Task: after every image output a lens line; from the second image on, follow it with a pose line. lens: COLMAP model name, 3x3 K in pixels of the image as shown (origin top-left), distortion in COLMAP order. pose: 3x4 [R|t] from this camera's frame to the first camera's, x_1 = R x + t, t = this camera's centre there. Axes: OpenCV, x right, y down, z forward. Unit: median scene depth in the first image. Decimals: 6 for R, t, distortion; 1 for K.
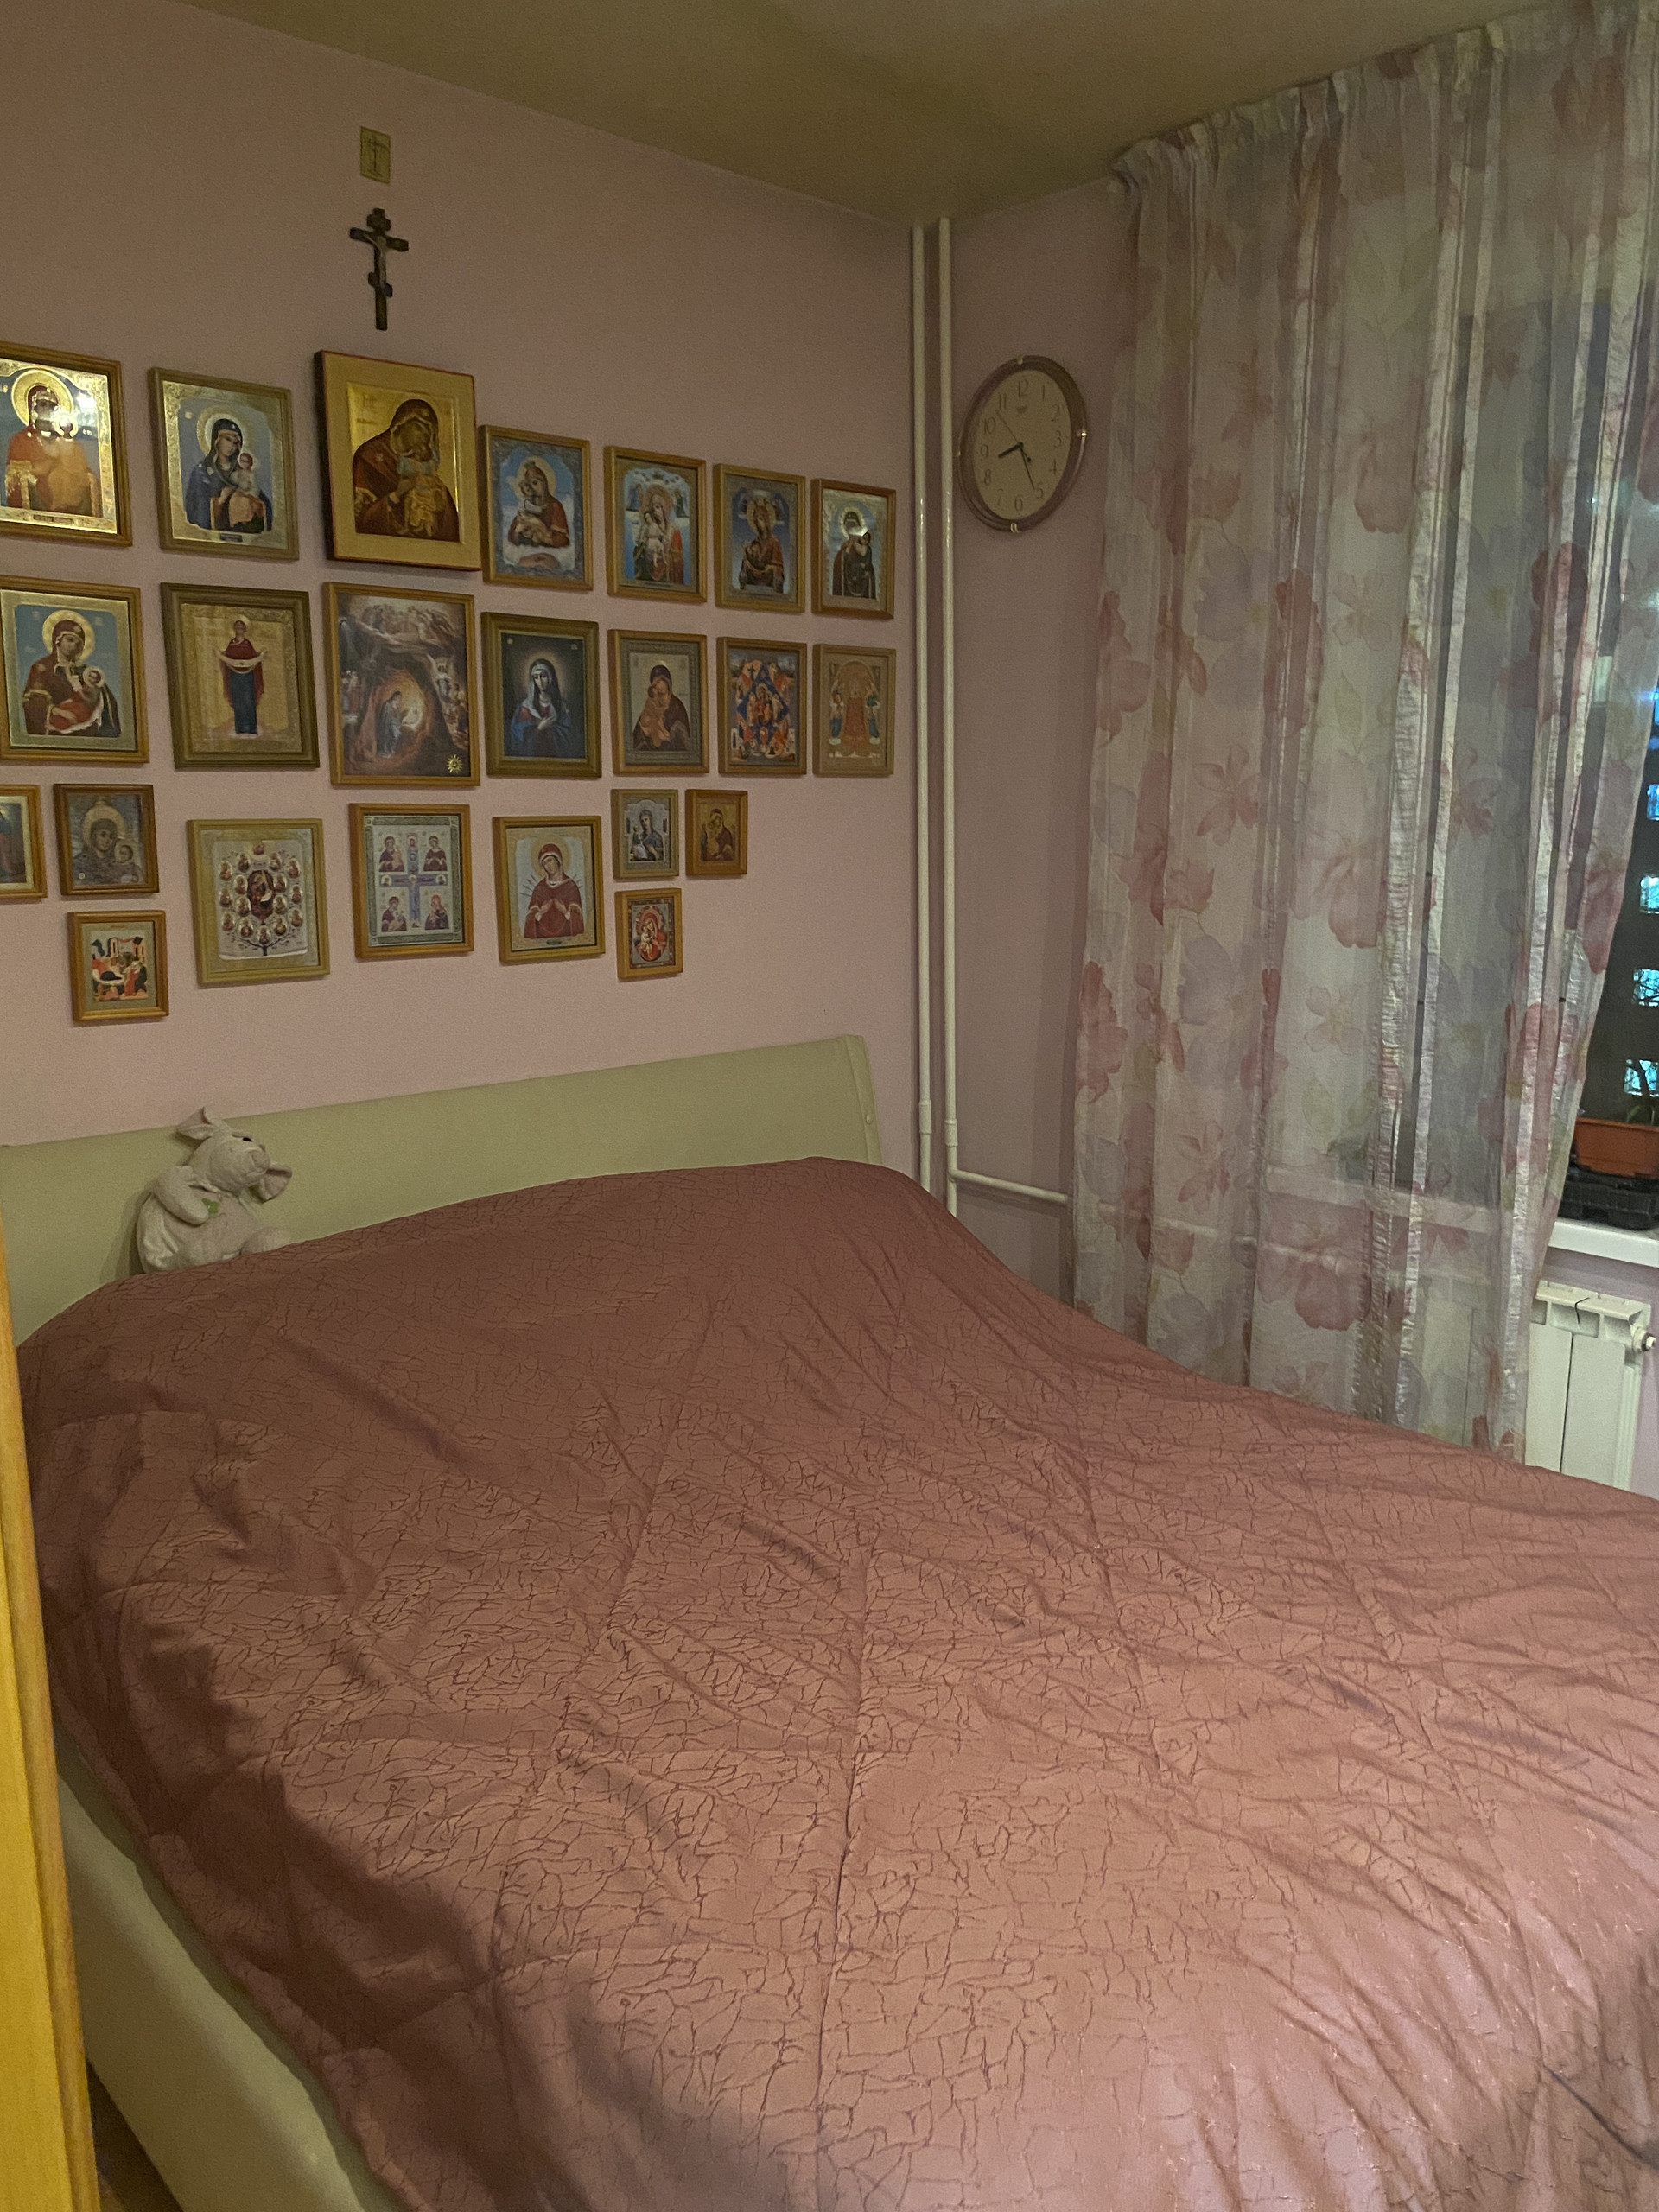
lens RADIAL K [[1689.1, 0, 815.5], [0, 1689.1, 1108.8], [0, 0, 1]] dist [0.011517, -0.021881]
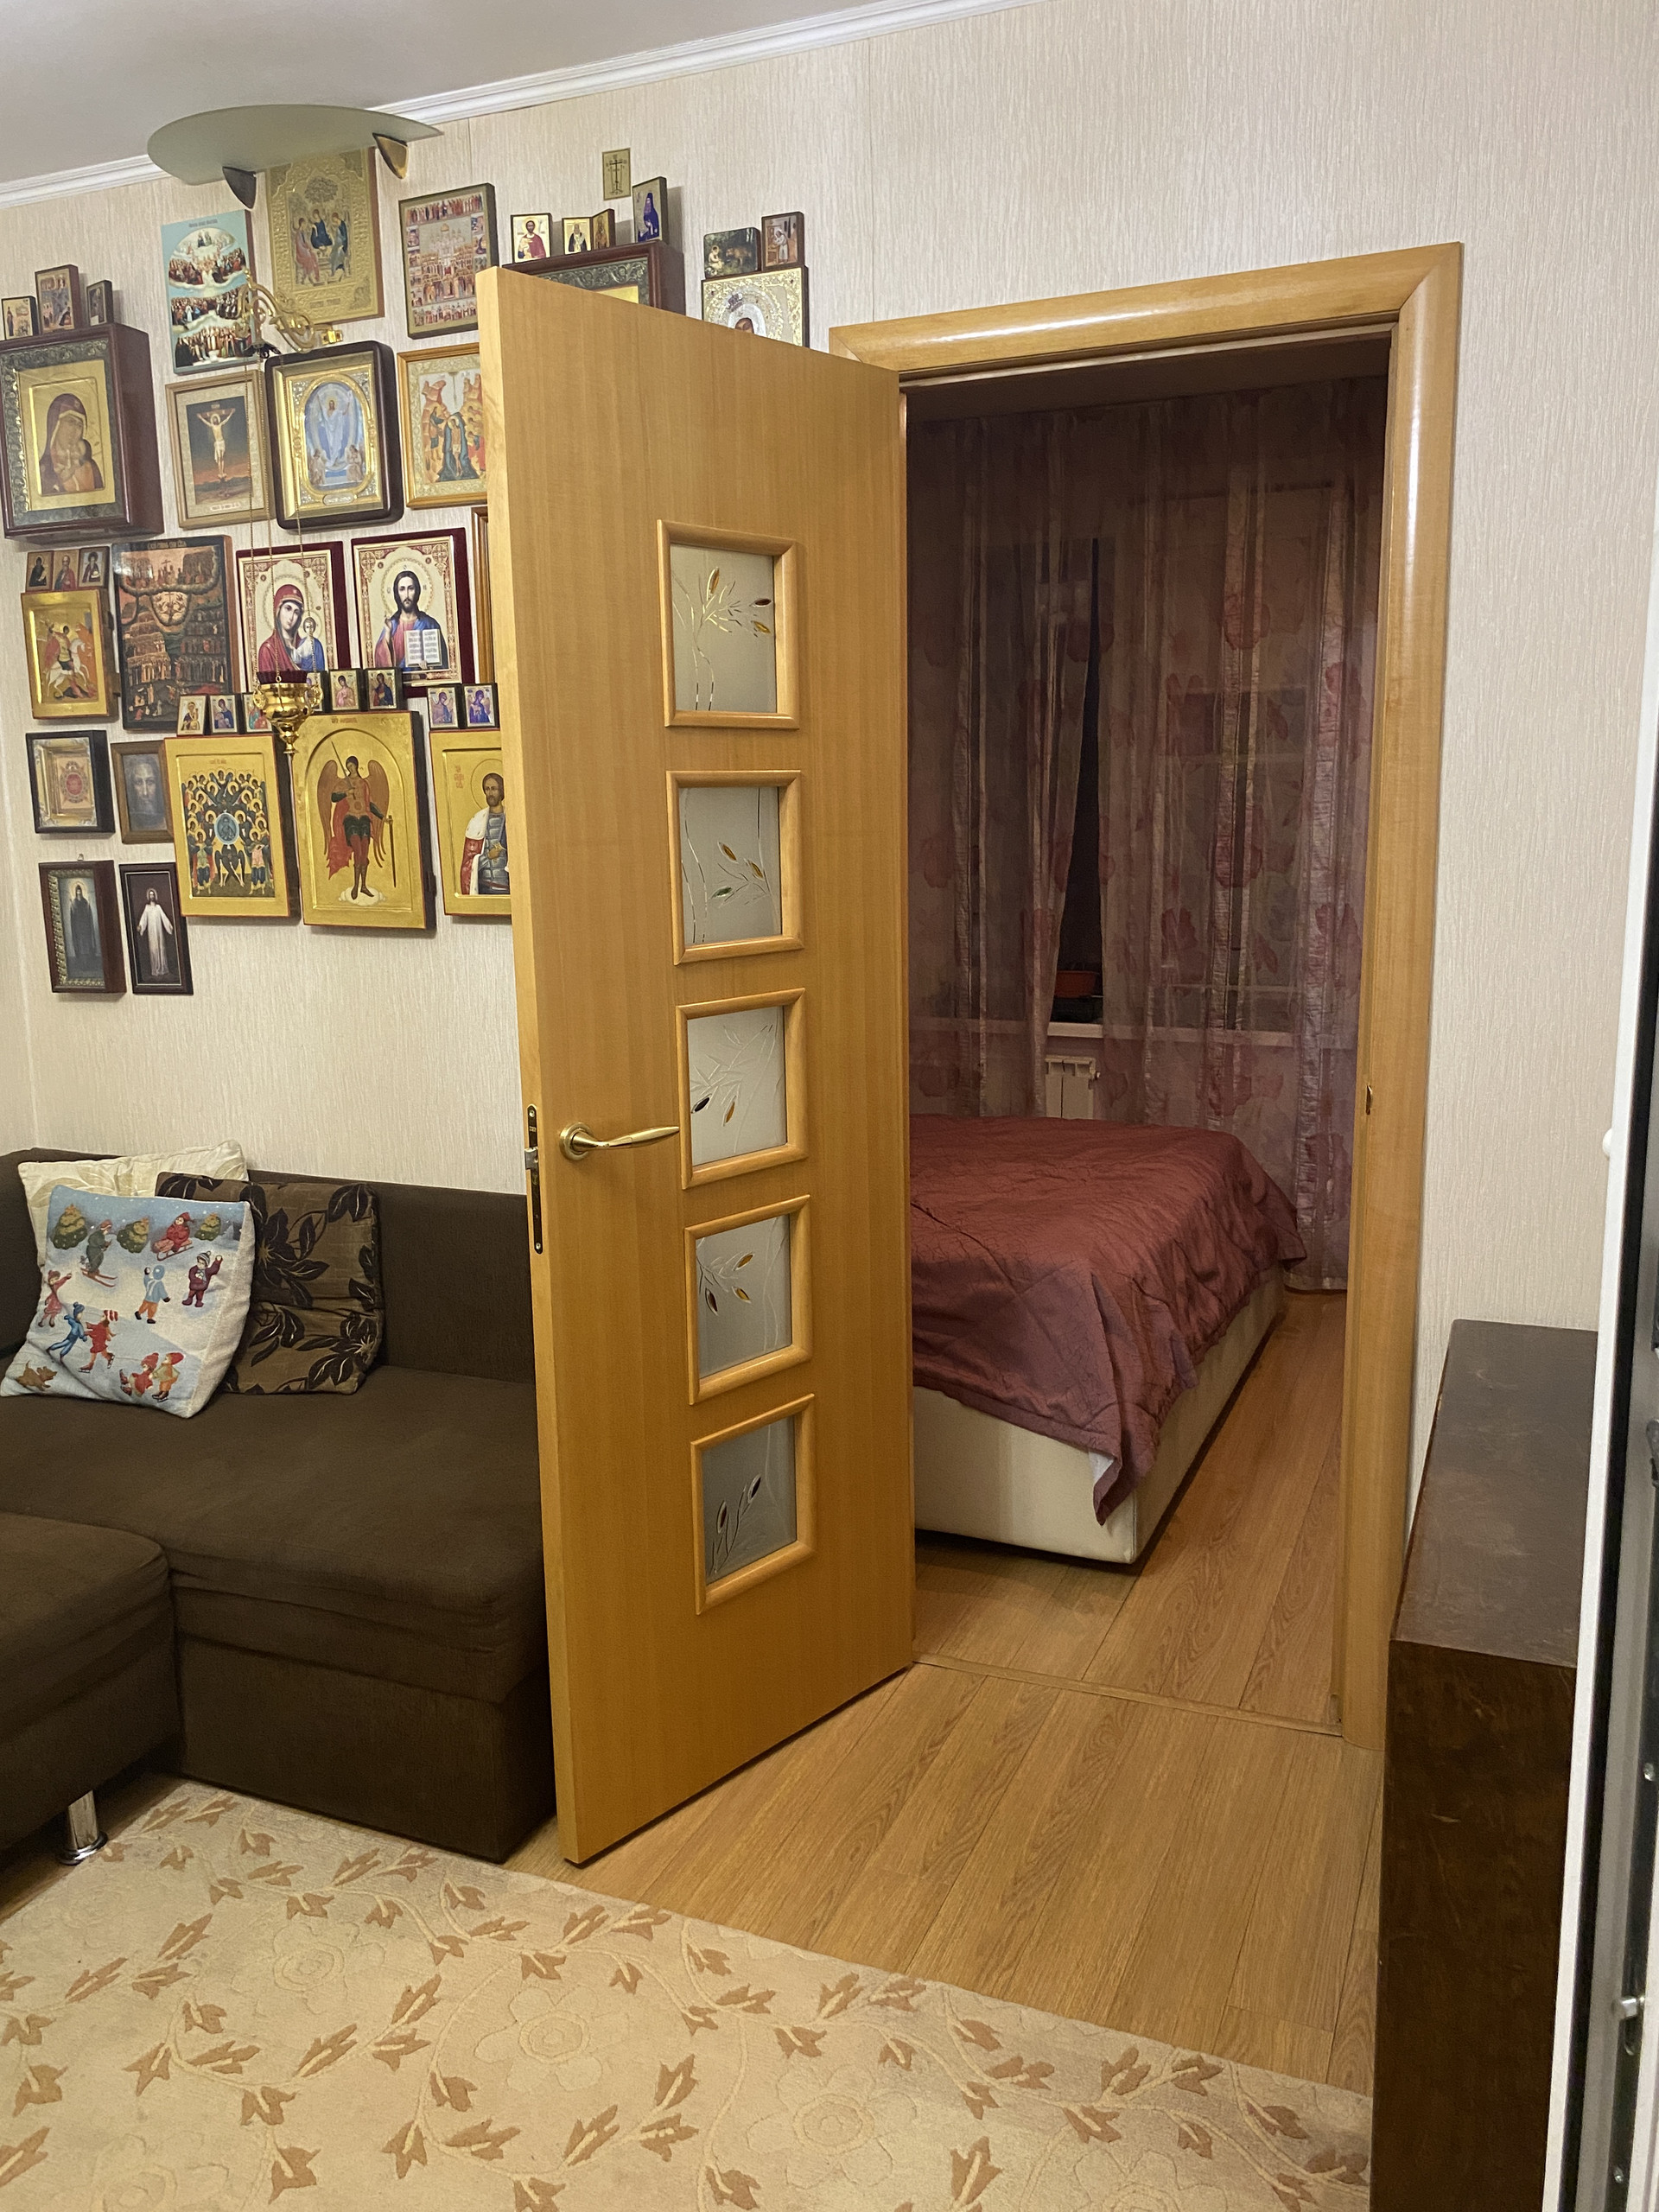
lens RADIAL K [[1689.1, 0, 813.7], [0, 1689.1, 1116.1], [0, 0, 1]] dist [0.011517, -0.021881]
pose [[0.913790, -0.087192, 0.396719, -0.614358], [0.088453, 0.995965, 0.015155, 0.125934], [-0.396440, 0.021243, 0.917815, -0.703353]]
